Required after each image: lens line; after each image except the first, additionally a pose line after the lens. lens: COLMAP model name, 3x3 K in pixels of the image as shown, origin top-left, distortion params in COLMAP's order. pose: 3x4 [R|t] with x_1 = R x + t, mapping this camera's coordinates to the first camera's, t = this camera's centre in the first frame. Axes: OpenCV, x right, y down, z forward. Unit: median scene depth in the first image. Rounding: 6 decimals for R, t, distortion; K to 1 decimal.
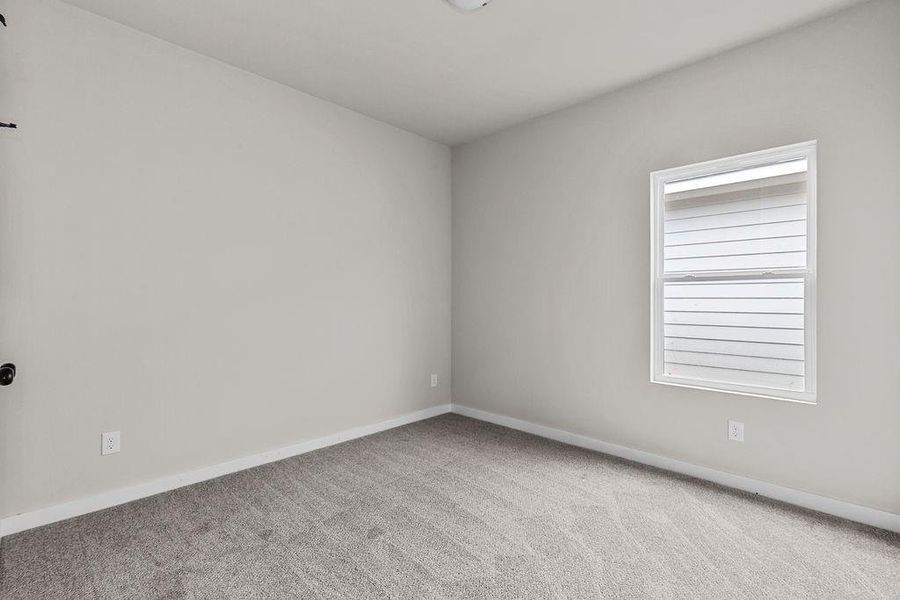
lens RADIAL K [[472.3, 0, 450.0], [0, 472.3, 300.0], [0, 0, 1]] dist [0.039639, -0.000415]
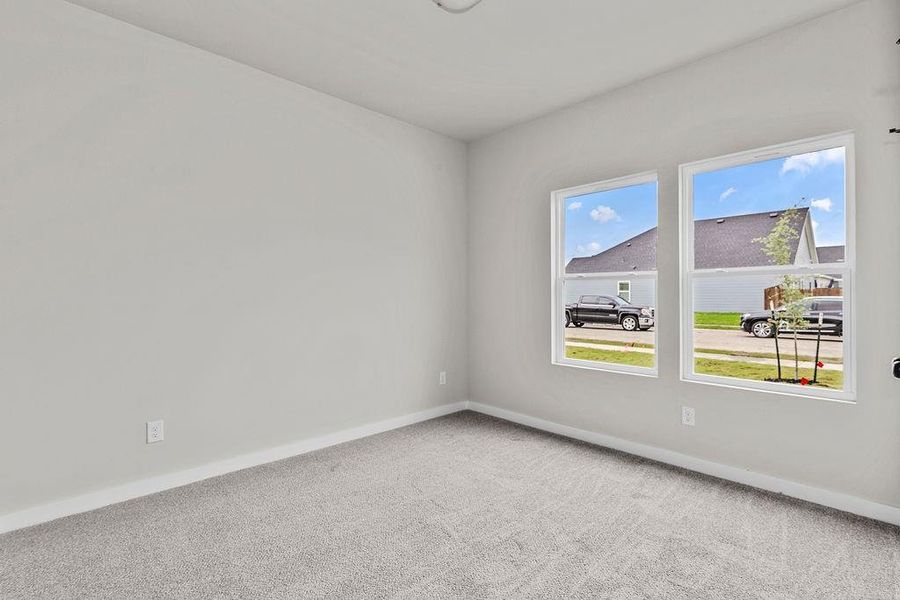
lens RADIAL K [[493.8, 0, 448.4], [0, 493.8, 292.5], [0, 0, 1]] dist [-0.000503, -0.000164]
pose [[0.996397, -0.008772, -0.084355, 0.072173], [0.007866, 0.999908, -0.011070, 0.000679], [0.084444, 0.010367, 0.996374, -0.076316]]
